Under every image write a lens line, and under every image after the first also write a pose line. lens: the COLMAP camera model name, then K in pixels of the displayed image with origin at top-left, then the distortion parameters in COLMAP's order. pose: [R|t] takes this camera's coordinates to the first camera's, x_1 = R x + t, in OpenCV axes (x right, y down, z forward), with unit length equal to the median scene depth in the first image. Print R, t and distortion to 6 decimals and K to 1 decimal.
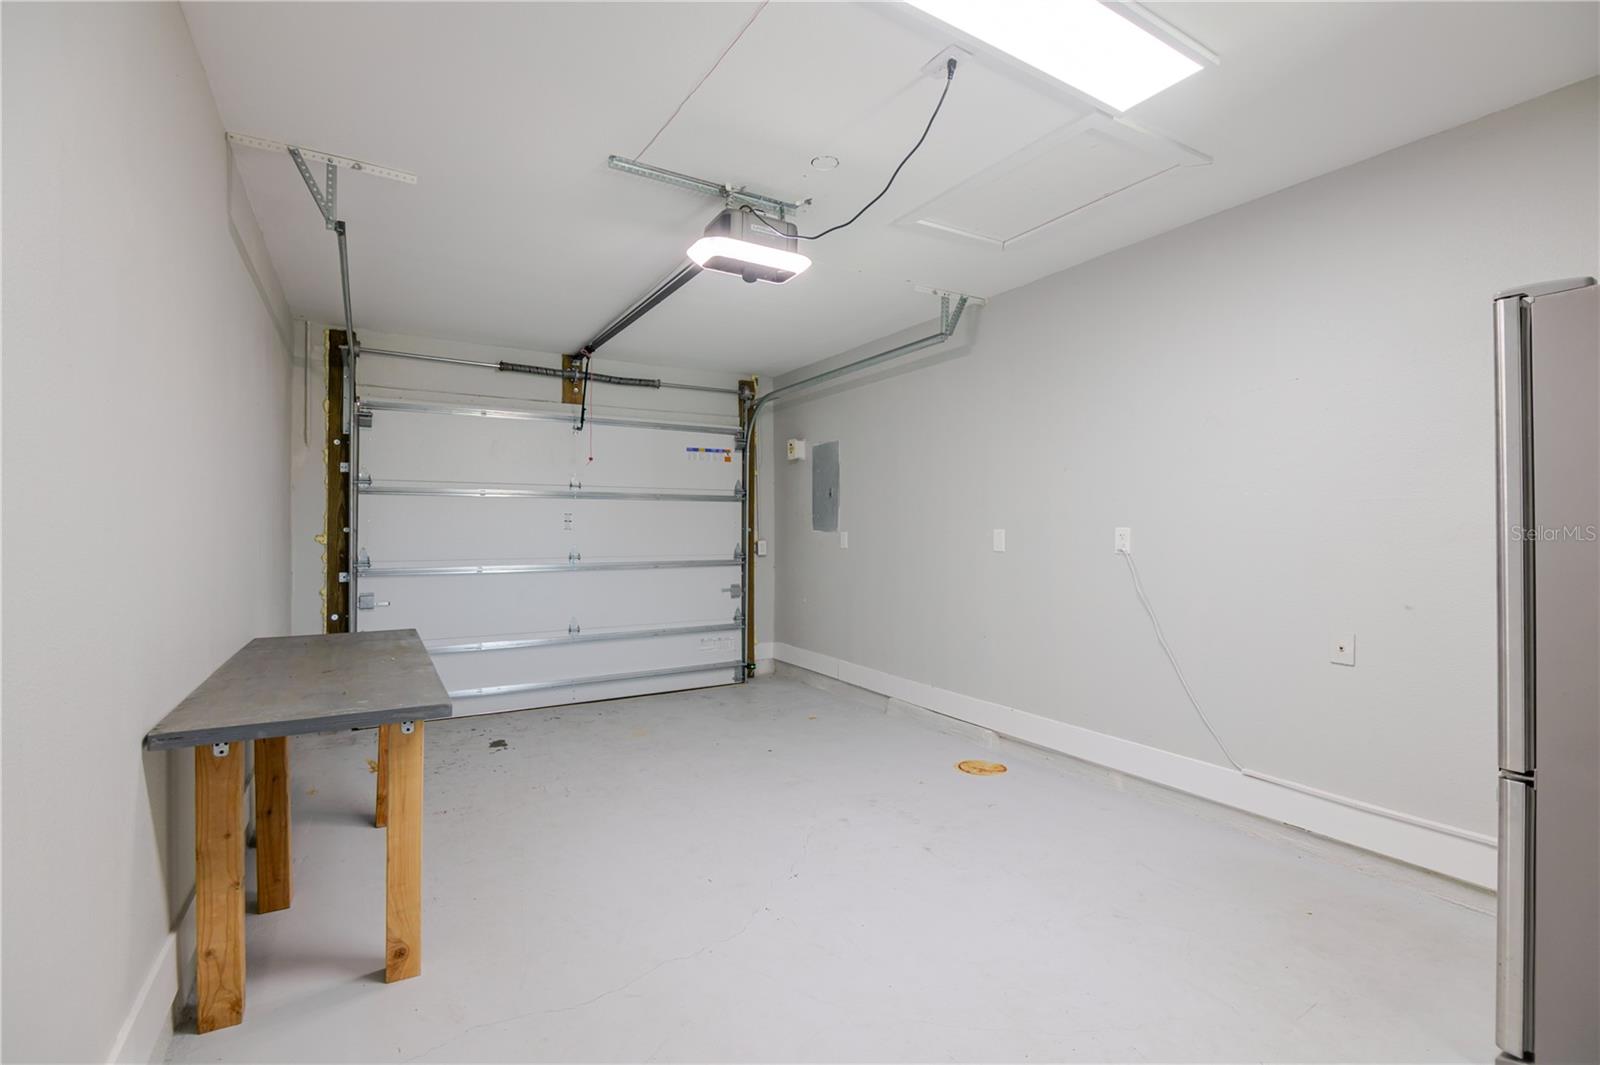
lens RADIAL K [[723.6, 0, 801.8], [0, 723.6, 524.6], [0, 0, 1]] dist [-0.000627, -0.005020]
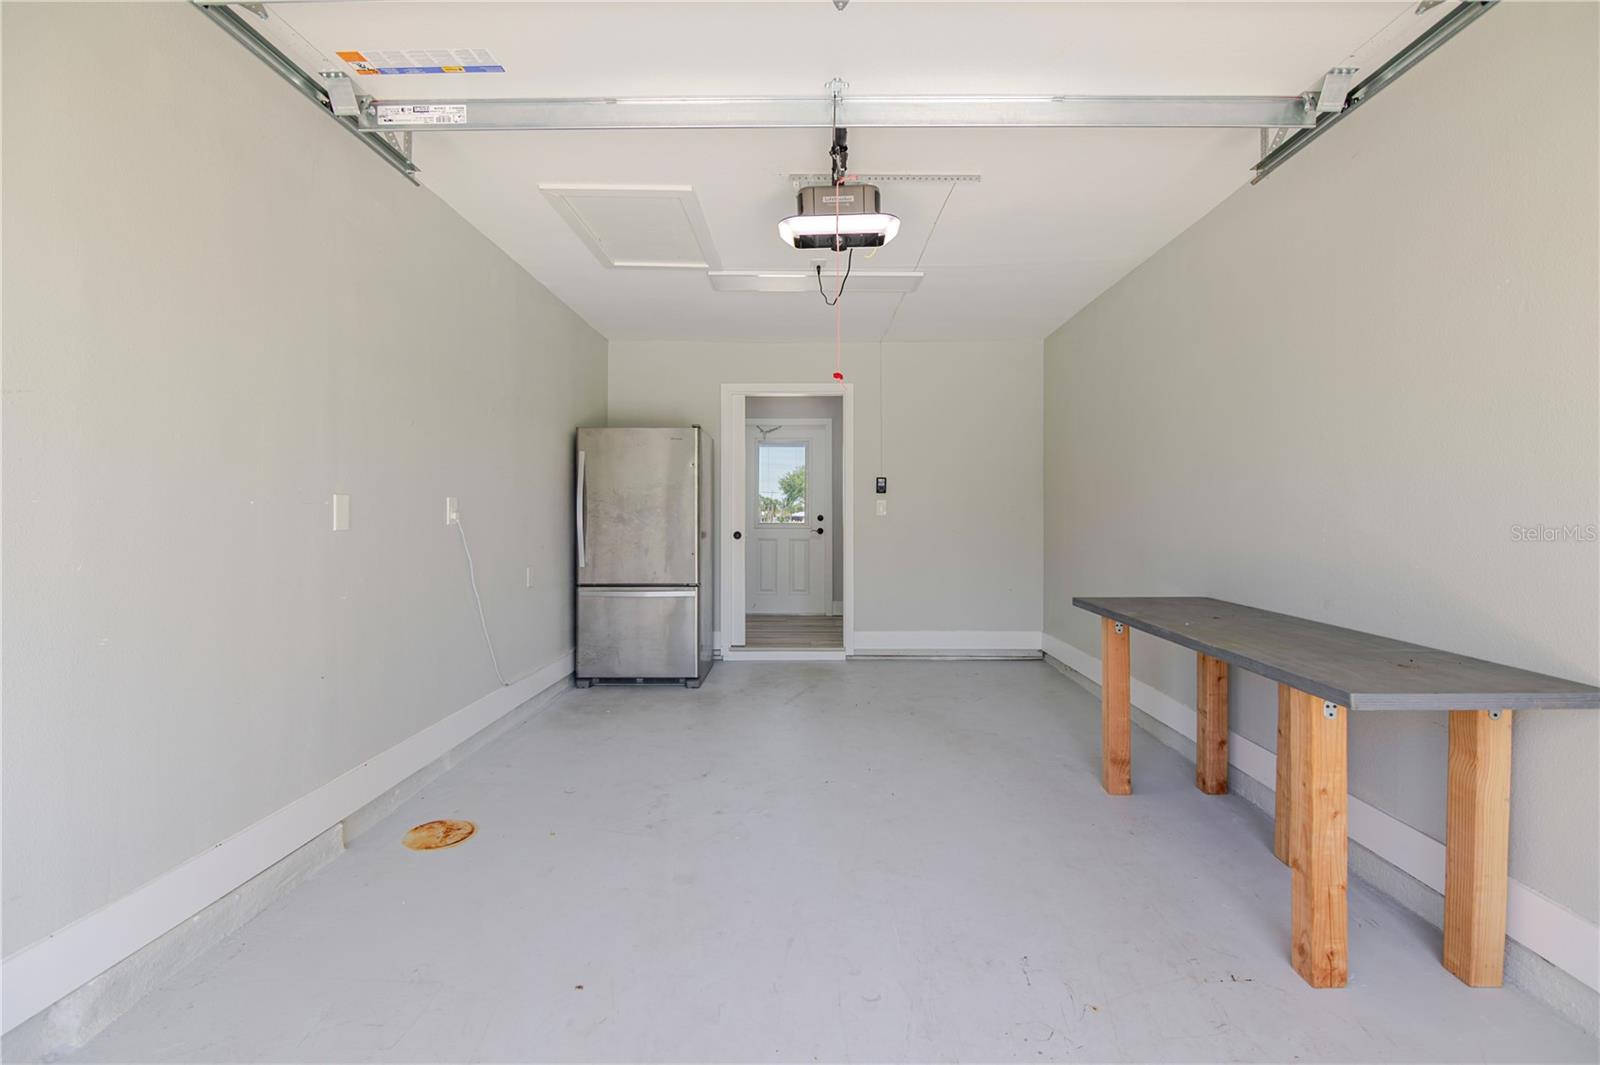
lens RADIAL K [[723.6, 0, 801.8], [0, 723.6, 524.6], [0, 0, 1]] dist [-0.000627, -0.005020]
pose [[-0.847832, -0.004790, 0.530244, -0.297519], [-0.000691, 0.999968, 0.007928, 0.020048], [-0.530265, 0.006356, -0.847808, 0.989312]]
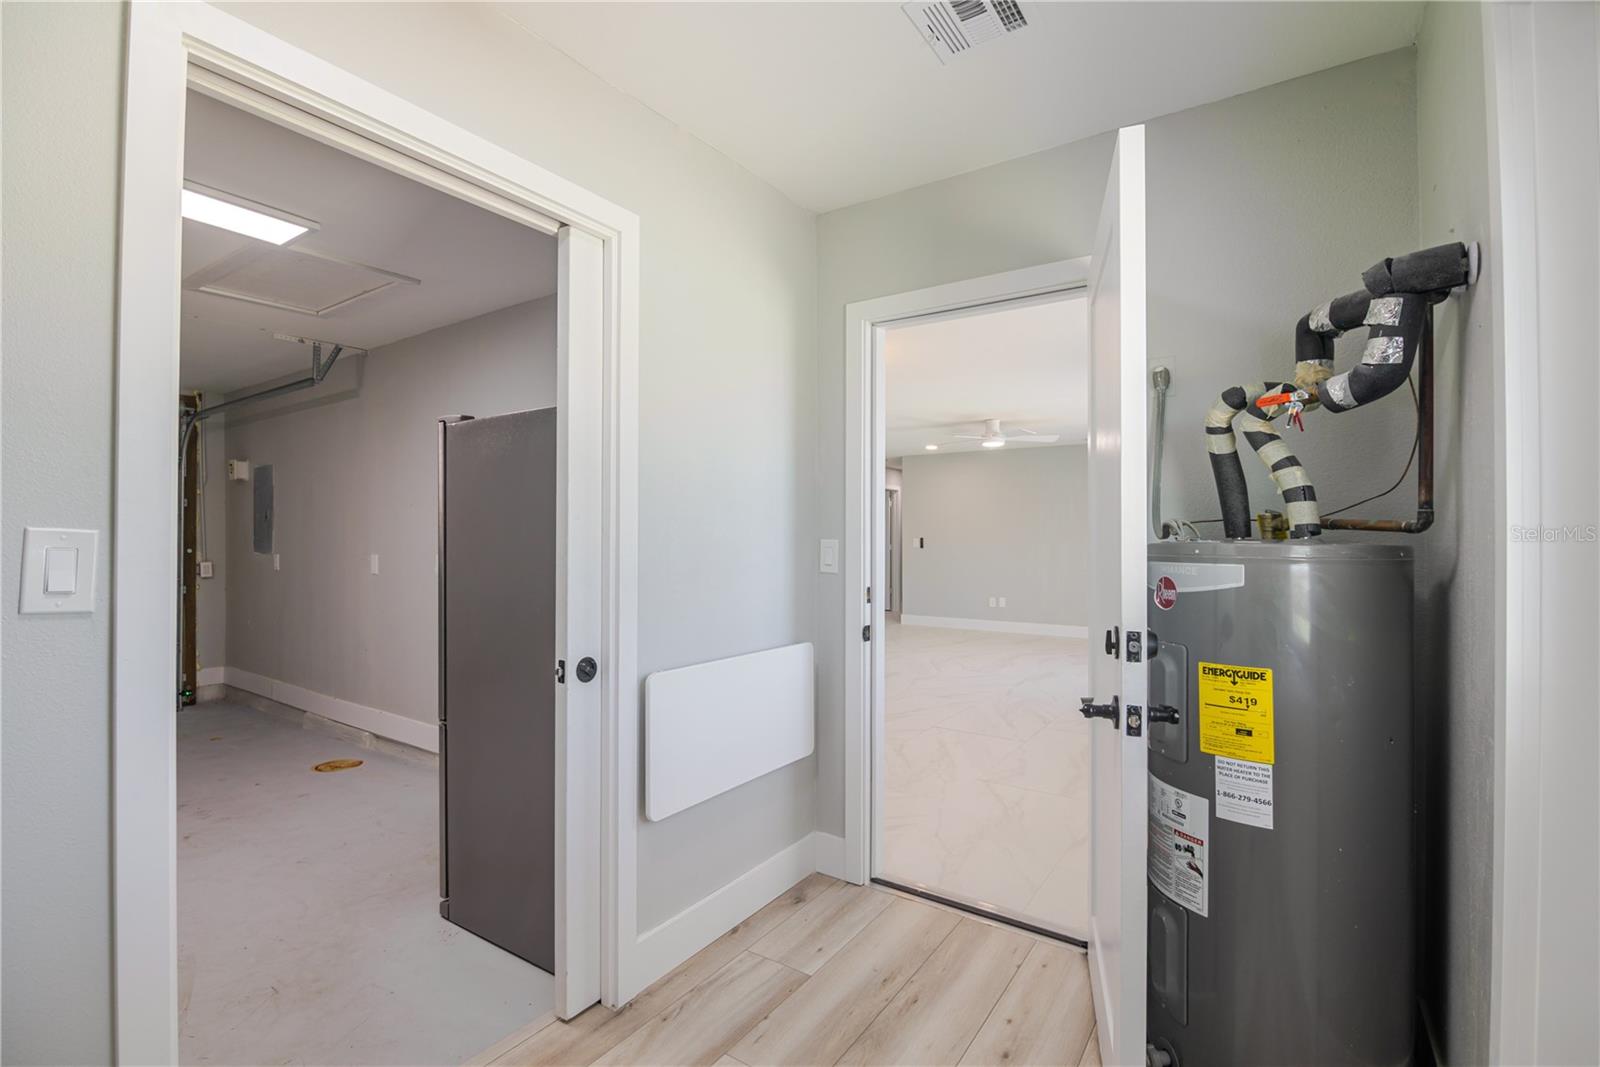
lens RADIAL K [[729.4, 0, 797.3], [0, 729.4, 536.8], [0, 0, 1]] dist [-0.002509, -0.006344]
pose [[0.912079, 0.004290, 0.409993, 0.305767], [-0.005409, 0.999984, 0.001568, -0.020052], [-0.409980, -0.003648, 0.912087, -0.234952]]
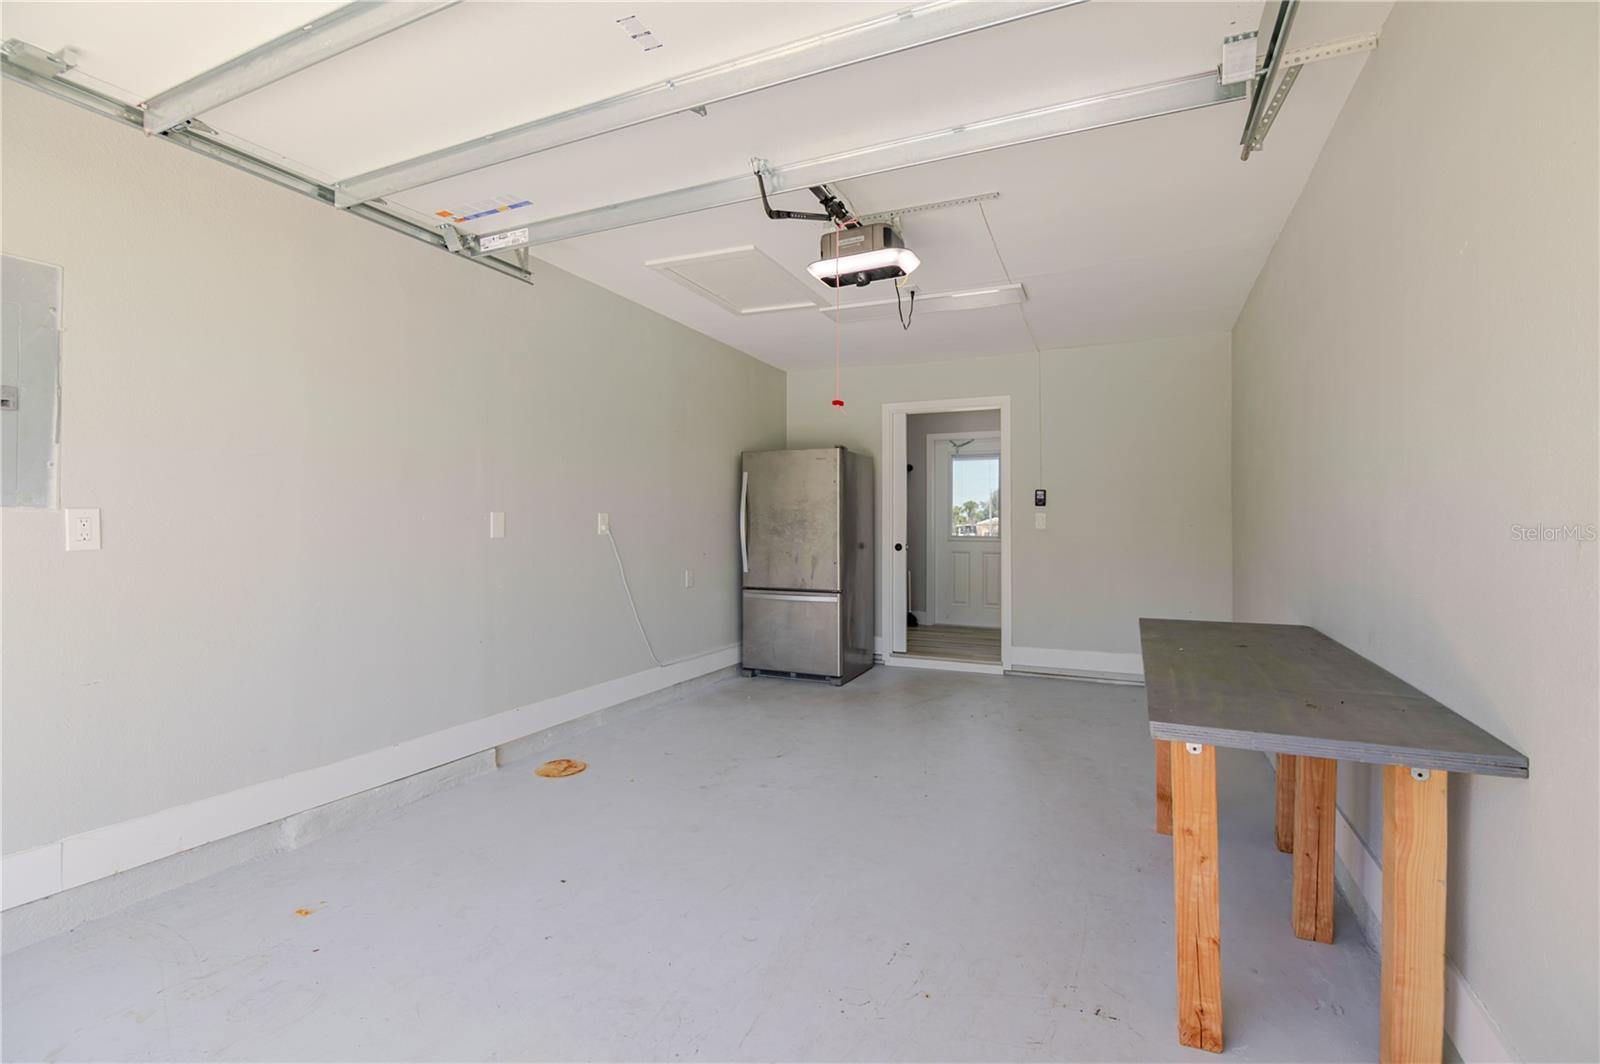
lens RADIAL K [[717.4, 0, 800.5], [0, 717.4, 535.3], [0, 0, 1]] dist [-0.000055, -0.005864]
pose [[-0.560312, -0.010075, 0.828220, -0.482814], [-0.006646, 0.999949, 0.007668, 0.018644], [-0.828255, -0.001207, -0.560350, 0.887603]]
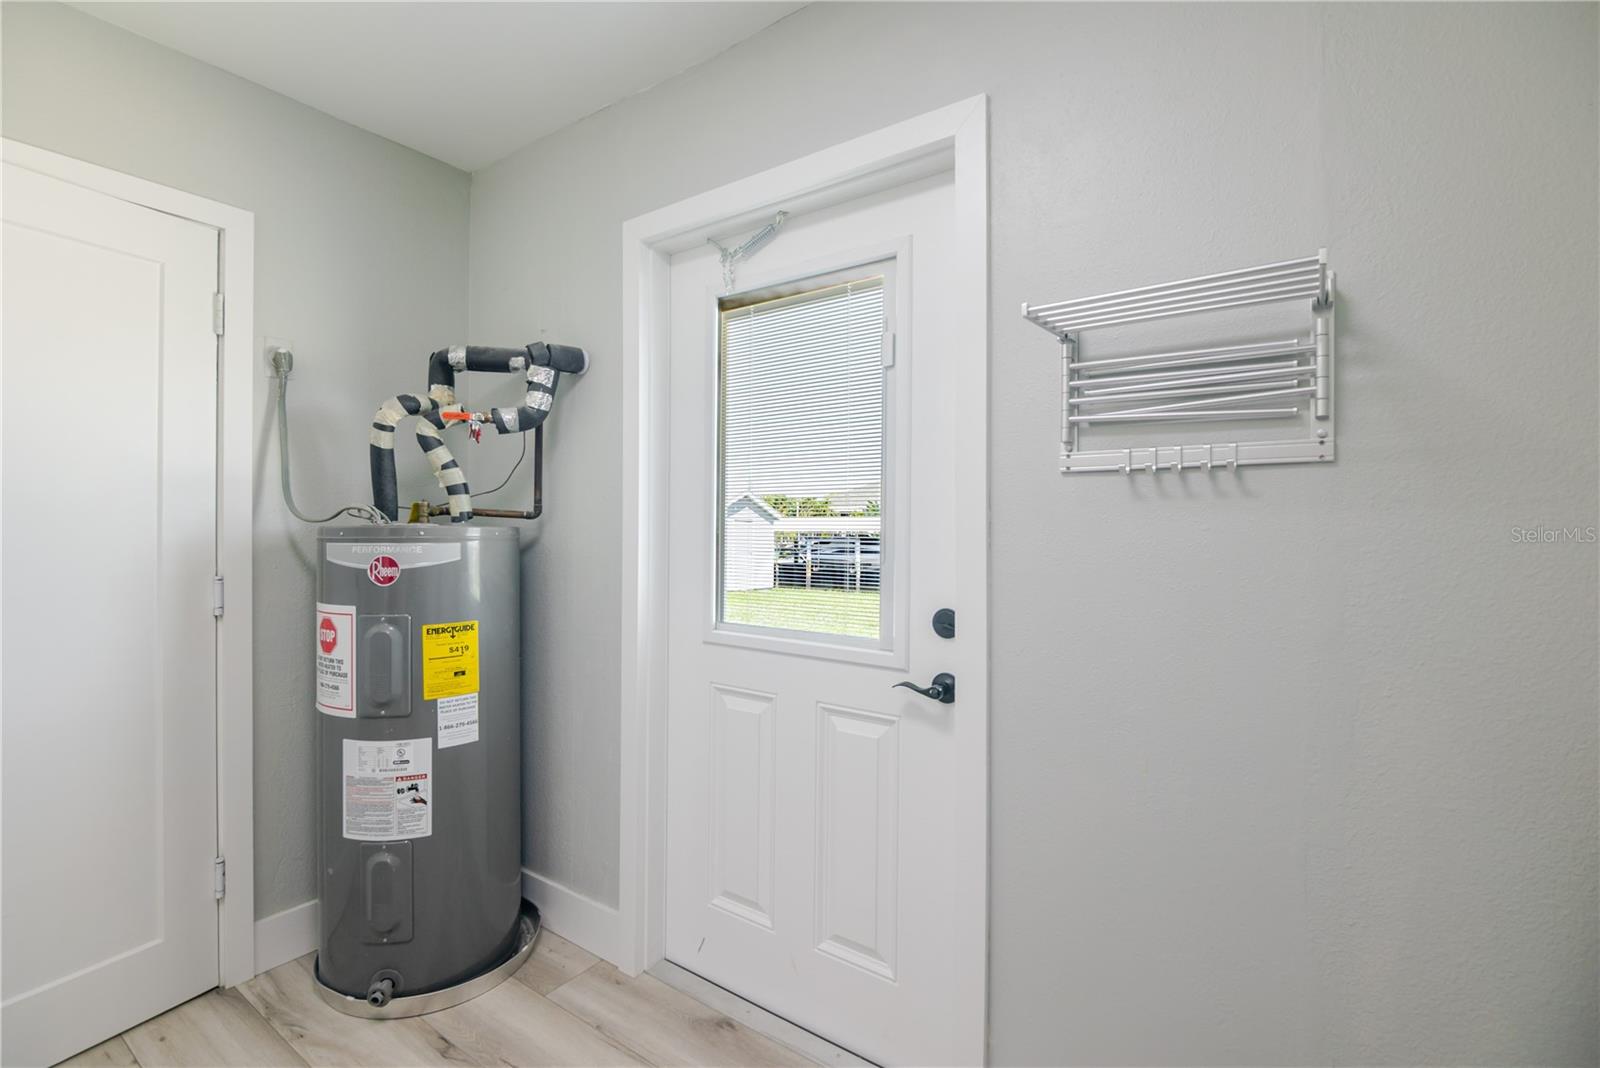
lens RADIAL K [[723.6, 0, 801.8], [0, 723.6, 526.1], [0, 0, 1]] dist [-0.000627, -0.005020]
pose [[-0.386203, 0.001028, 0.922413, 0.184657], [-0.006718, 0.999970, -0.003927, -0.017773], [-0.922389, -0.007713, -0.386184, -0.069479]]
